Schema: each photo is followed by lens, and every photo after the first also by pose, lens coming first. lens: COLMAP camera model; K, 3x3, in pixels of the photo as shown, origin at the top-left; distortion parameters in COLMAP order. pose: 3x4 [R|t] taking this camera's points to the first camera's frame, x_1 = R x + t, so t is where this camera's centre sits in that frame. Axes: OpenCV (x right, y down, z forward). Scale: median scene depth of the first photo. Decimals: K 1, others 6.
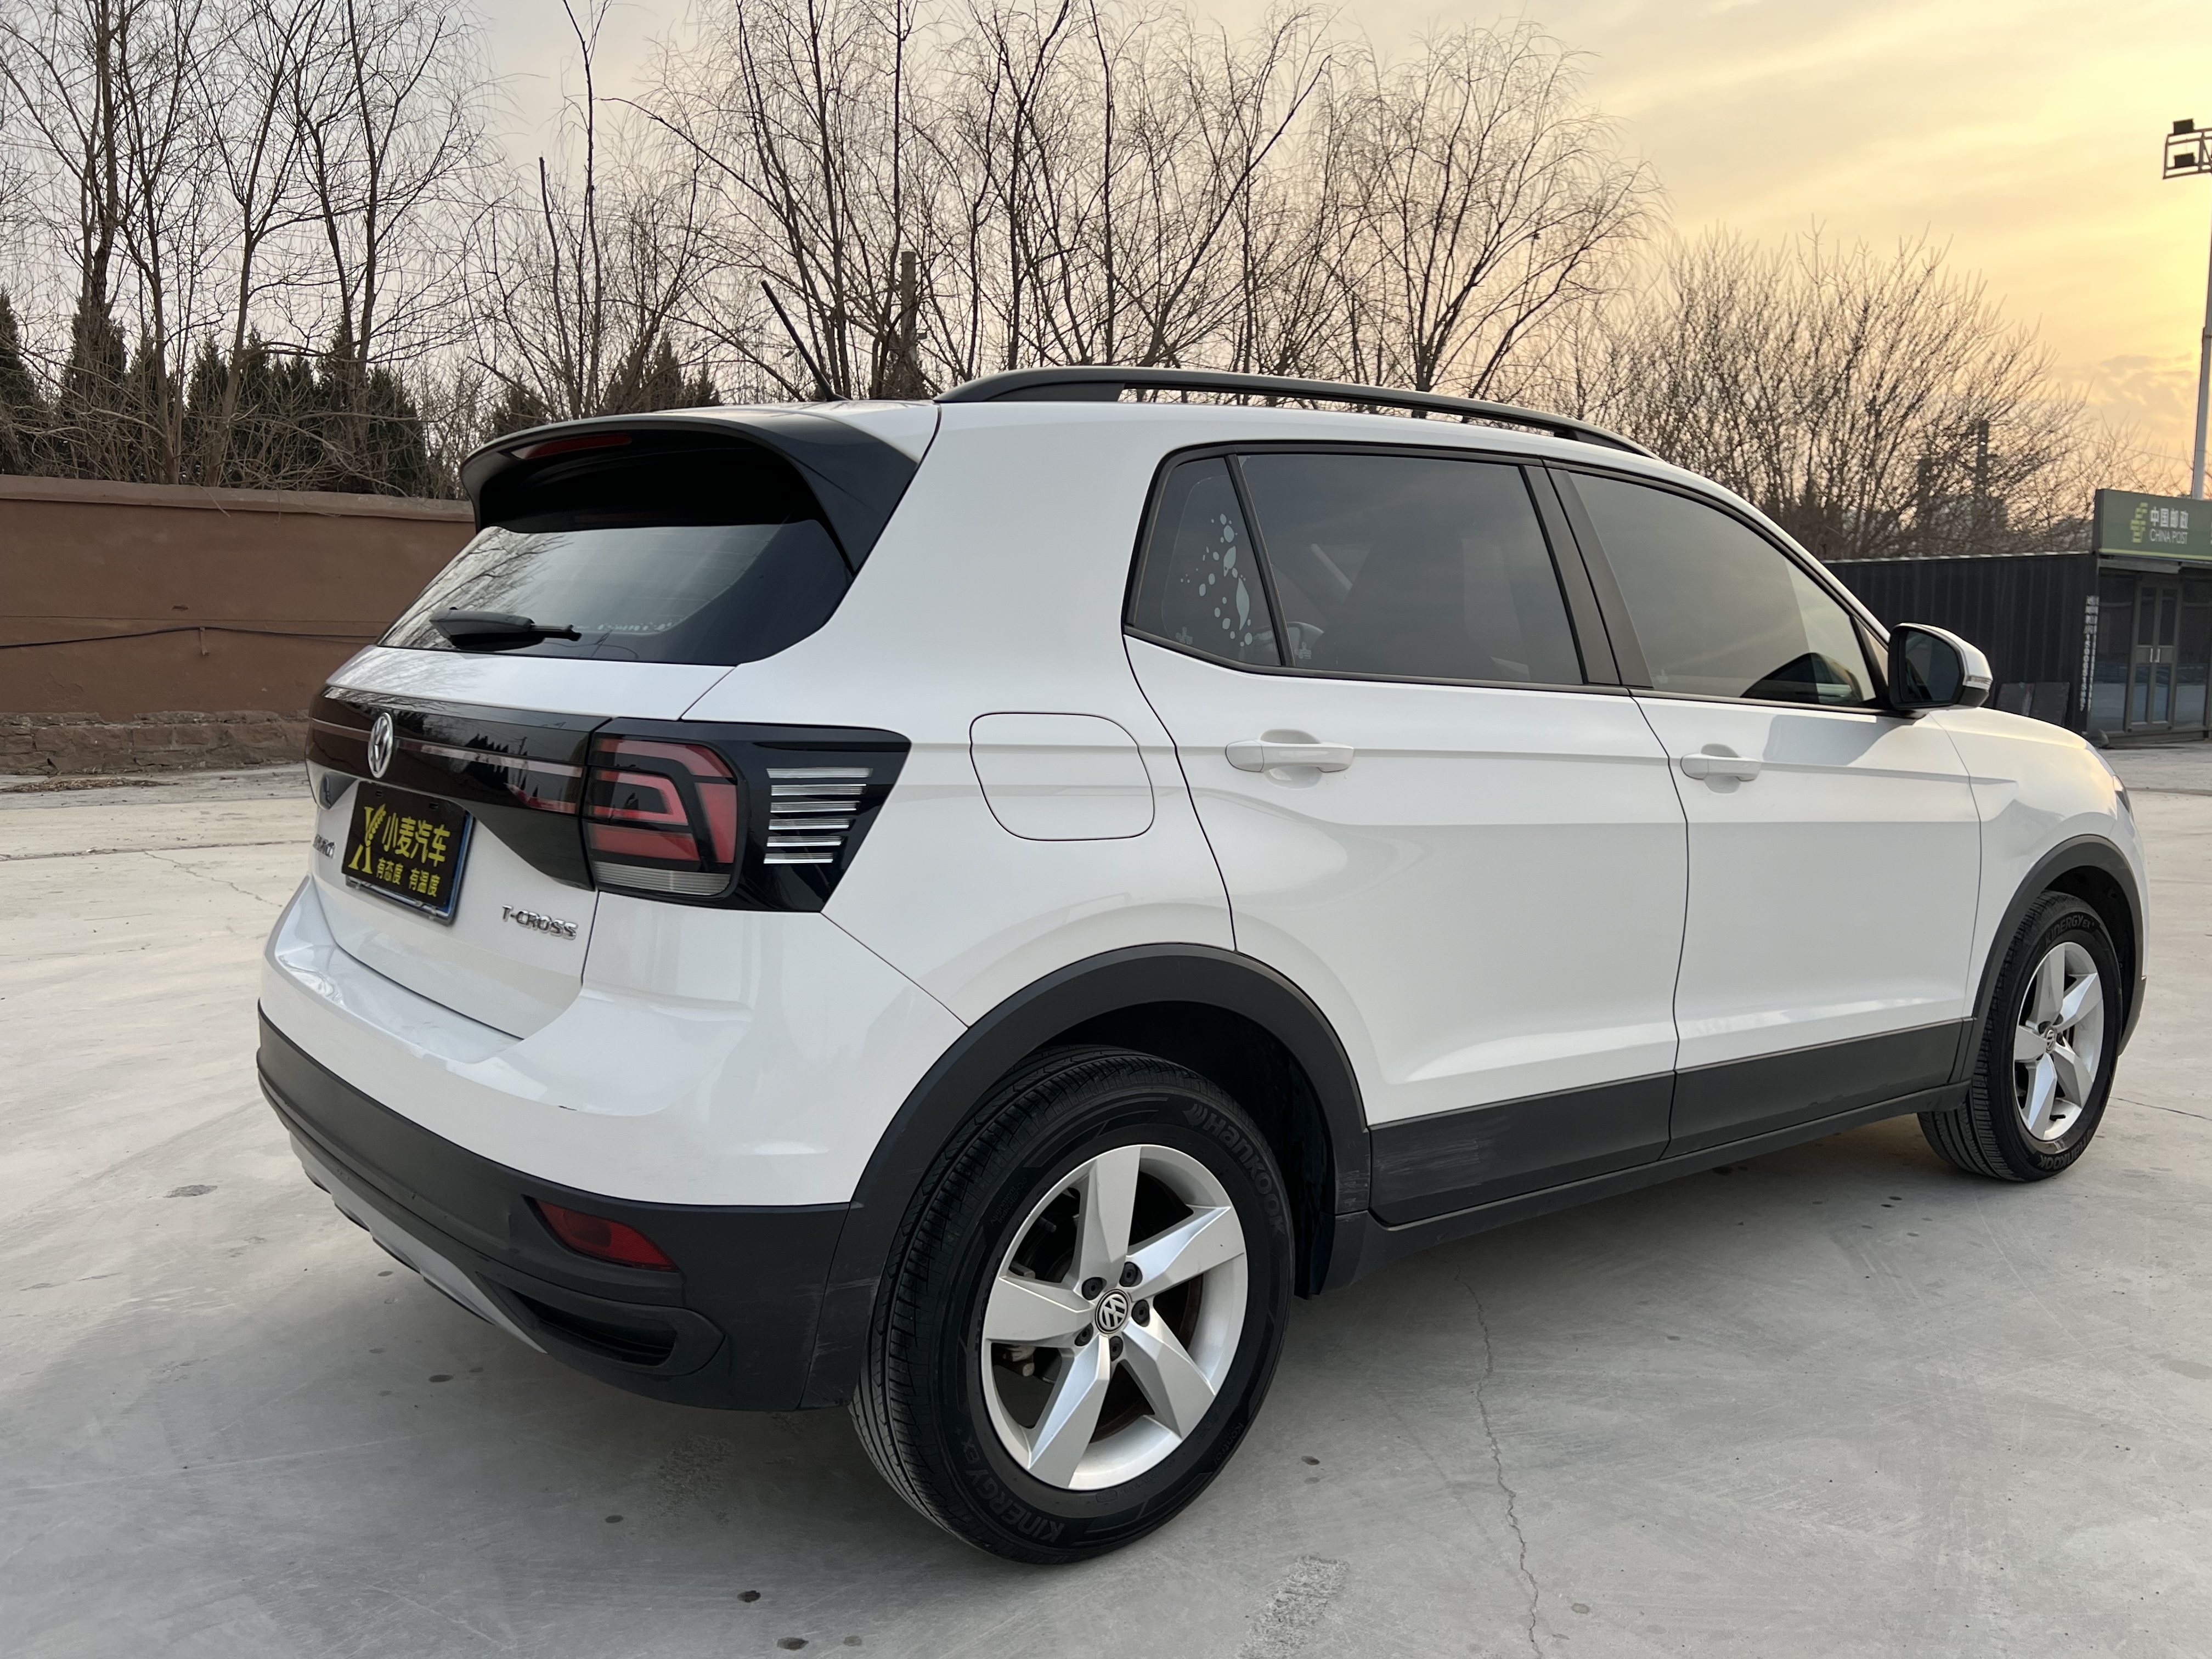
lens RADIAL K [[1793.6, 0, 1106.0], [0, 1793.6, 829.5], [0, 0, 1]] dist [0.003709, 0.001030]
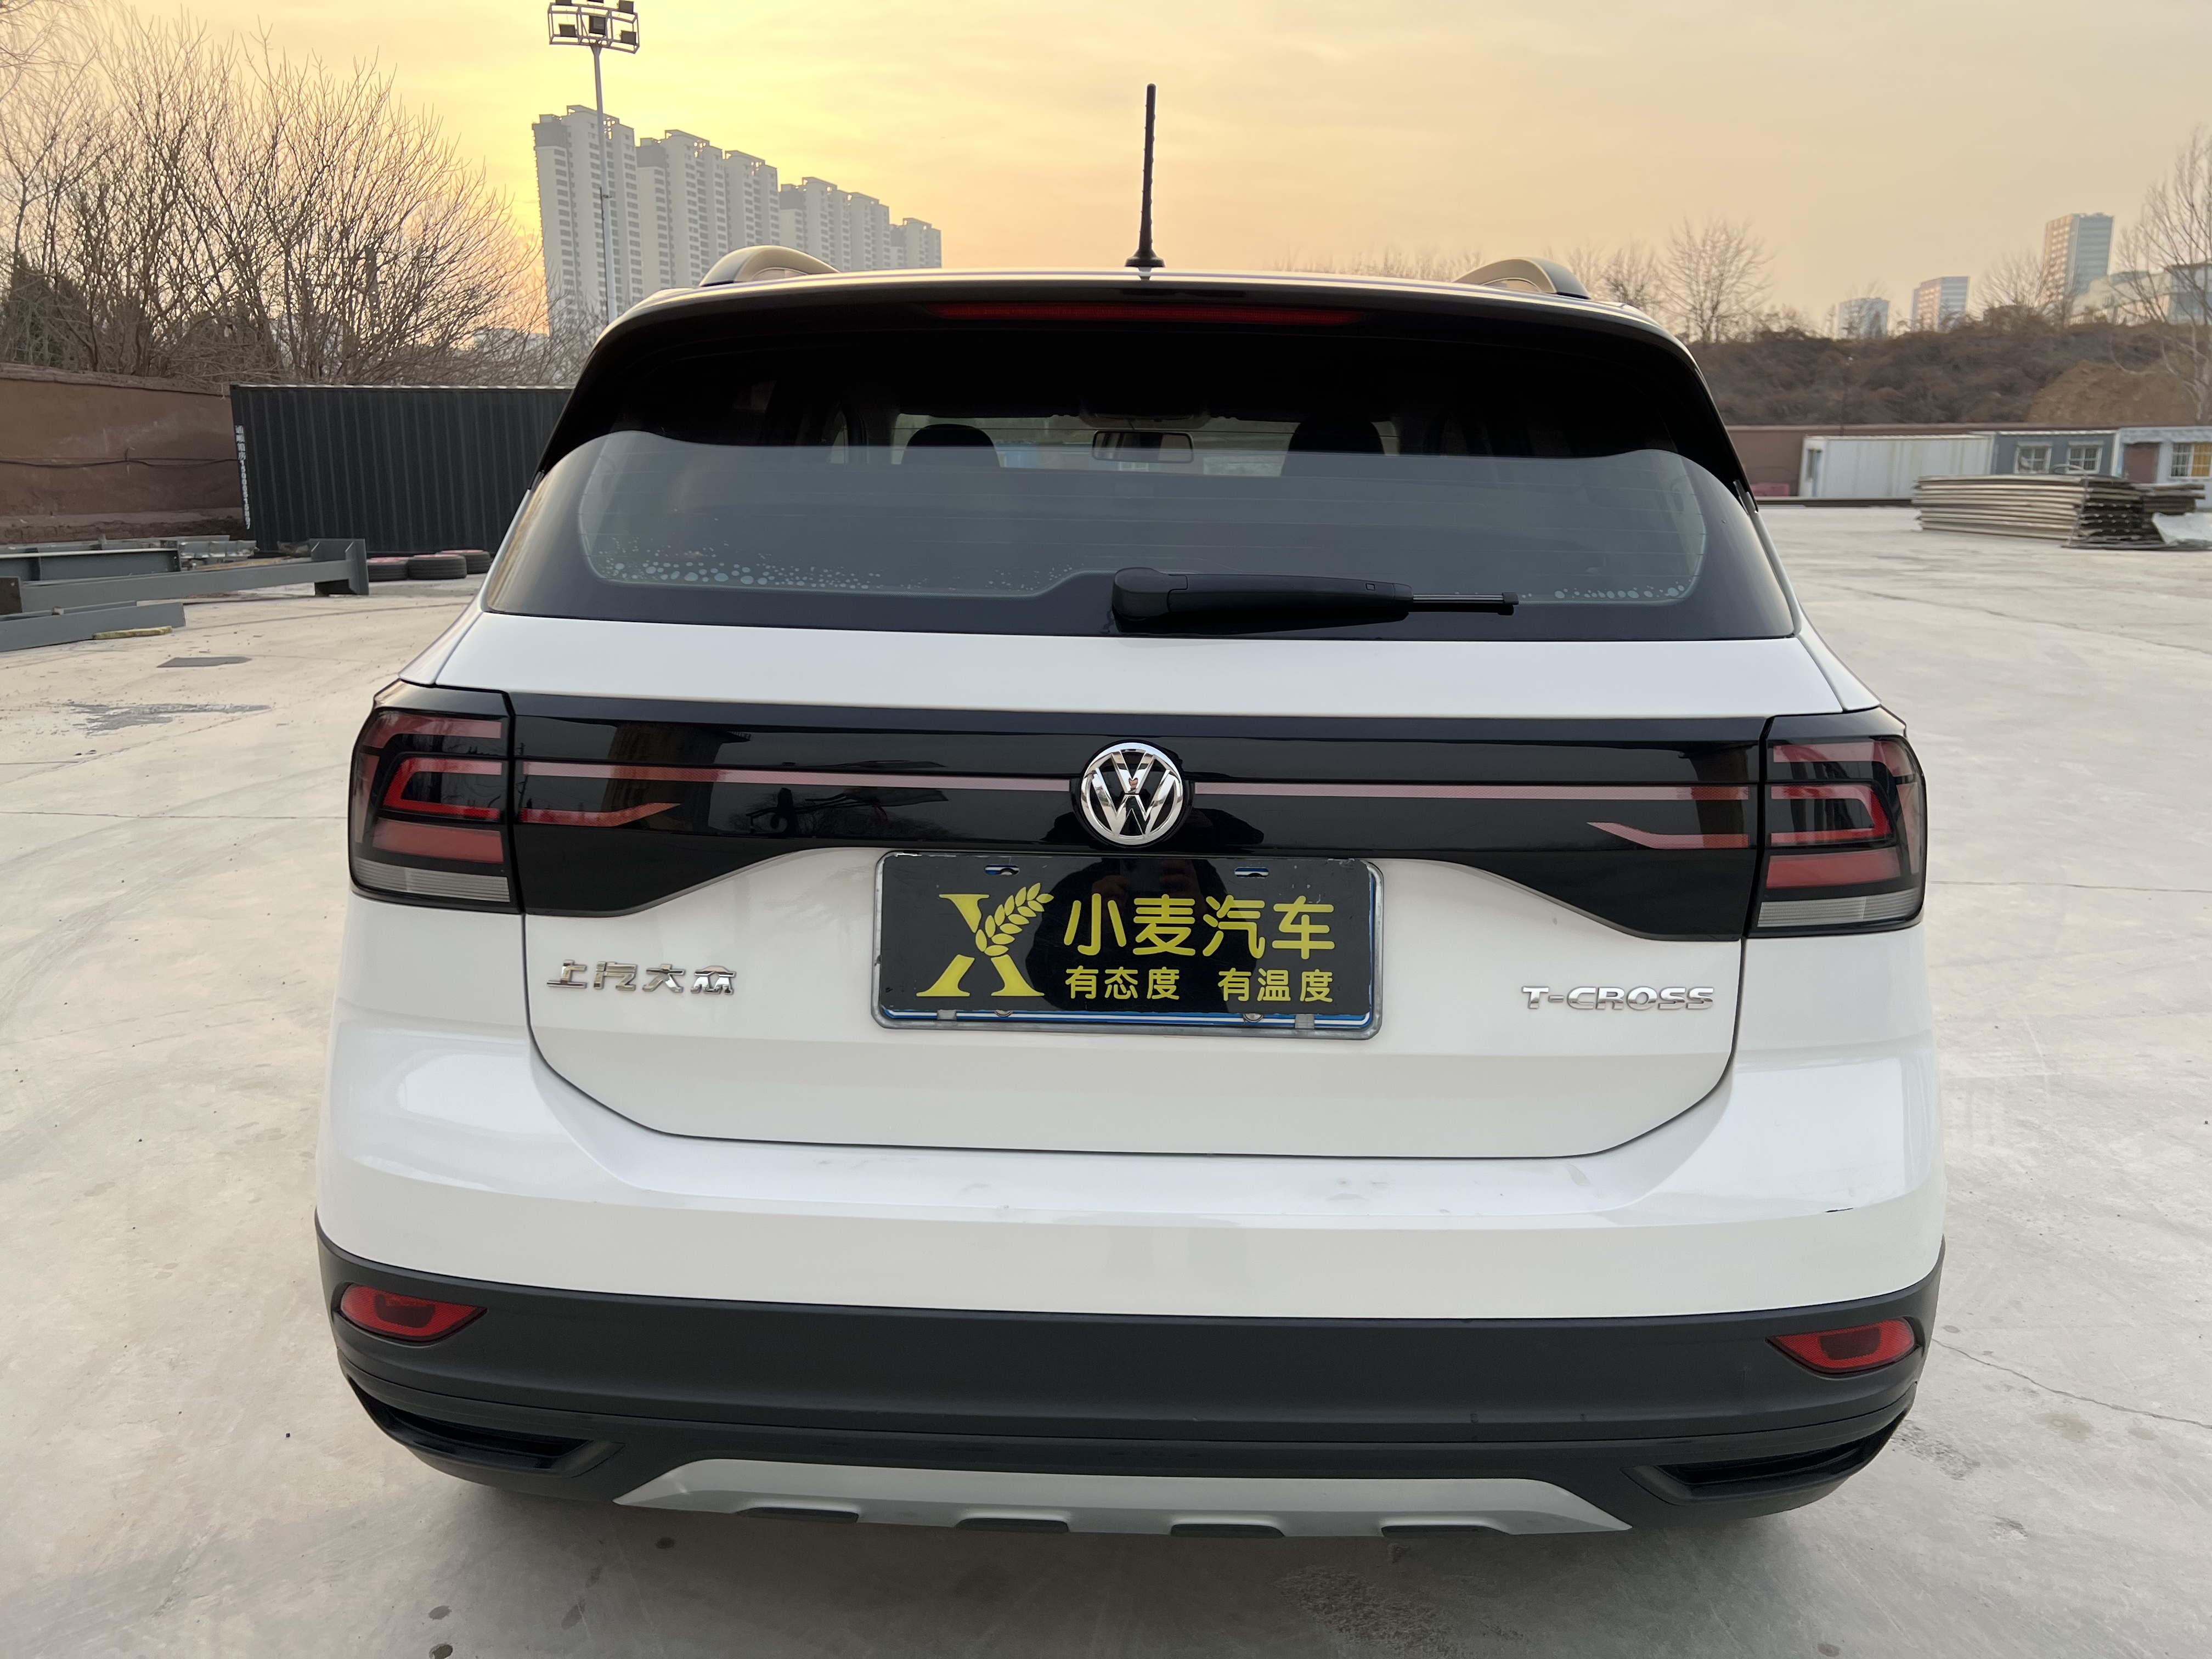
lens RADIAL K [[1648.3, 0, 1109.6], [0, 1648.3, 824.1], [0, 0, 1]] dist [0.057500, -0.060709]
pose [[0.653103, -0.163506, 0.739407, -0.846842], [0.079593, 0.985825, 0.147694, -0.123412], [-0.753075, -0.037608, 0.656859, 0.627569]]
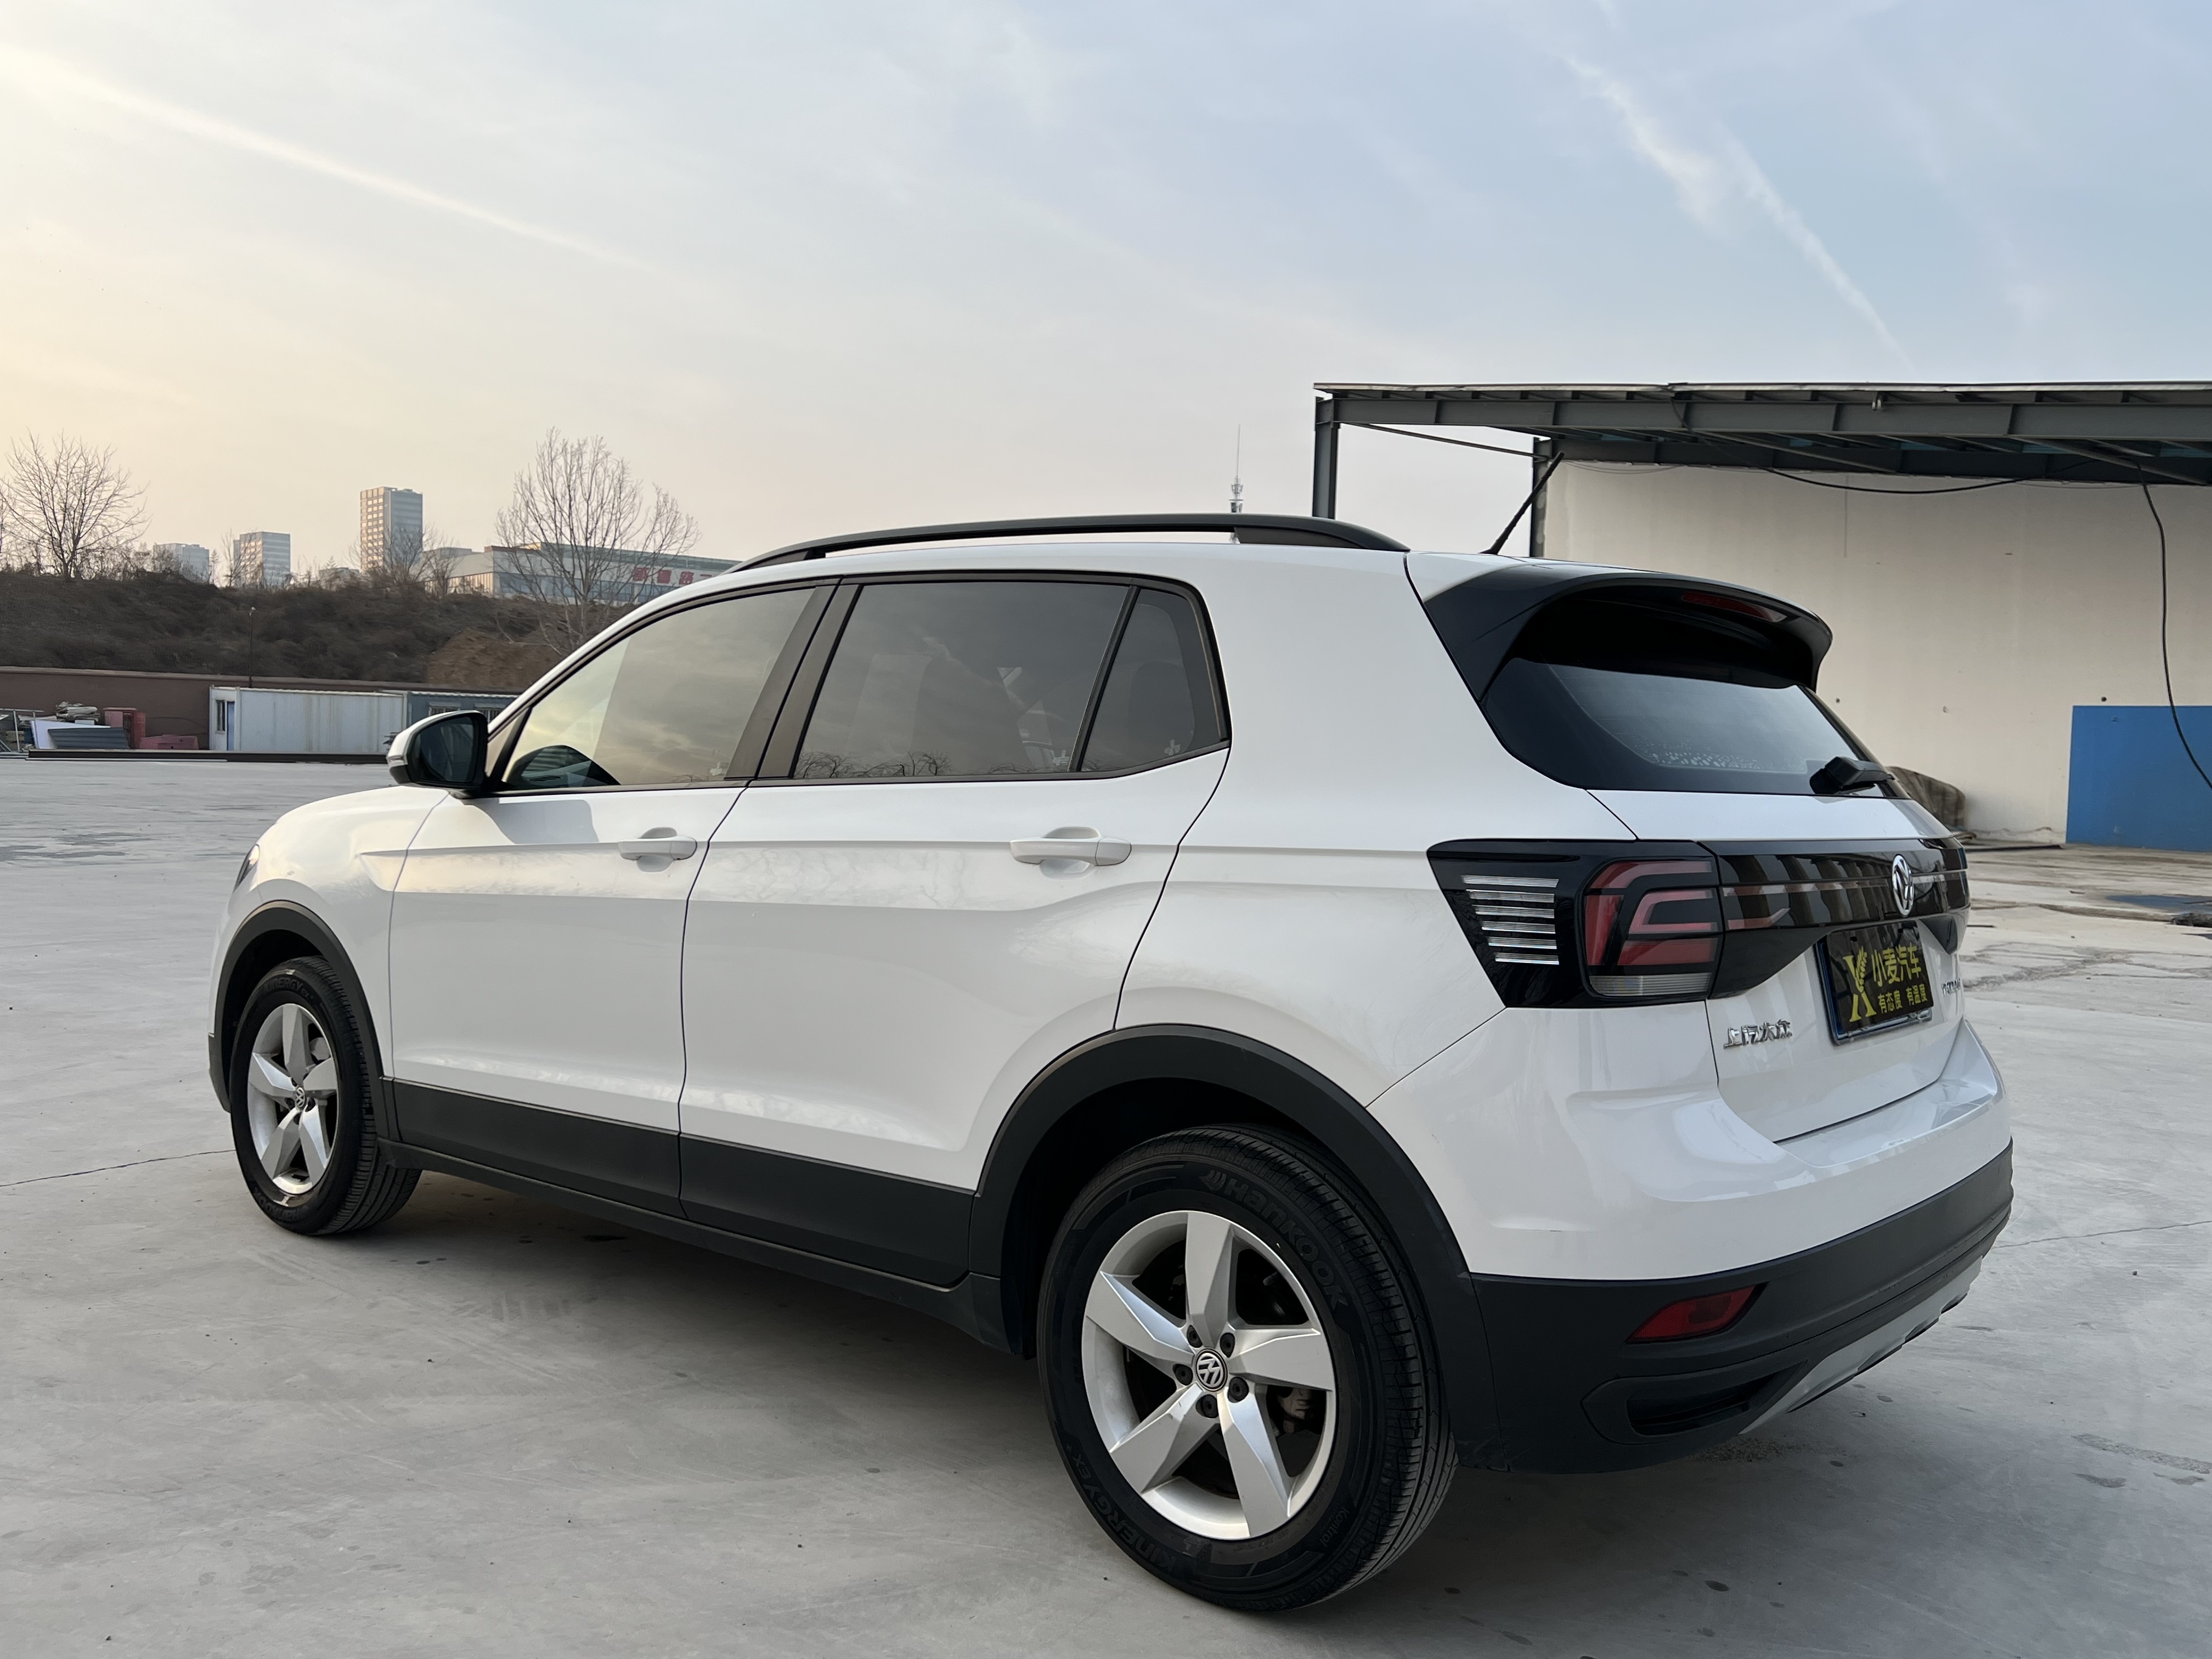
lens RADIAL K [[1793.6, 0, 1106.0], [0, 1793.6, 829.5], [0, 0, 1]] dist [0.003709, 0.001030]
pose [[-0.172388, -0.054786, 0.983504, -1.404155], [0.069538, 0.995284, 0.067631, -0.190158], [-0.982572, 0.080050, -0.167765, 1.669368]]
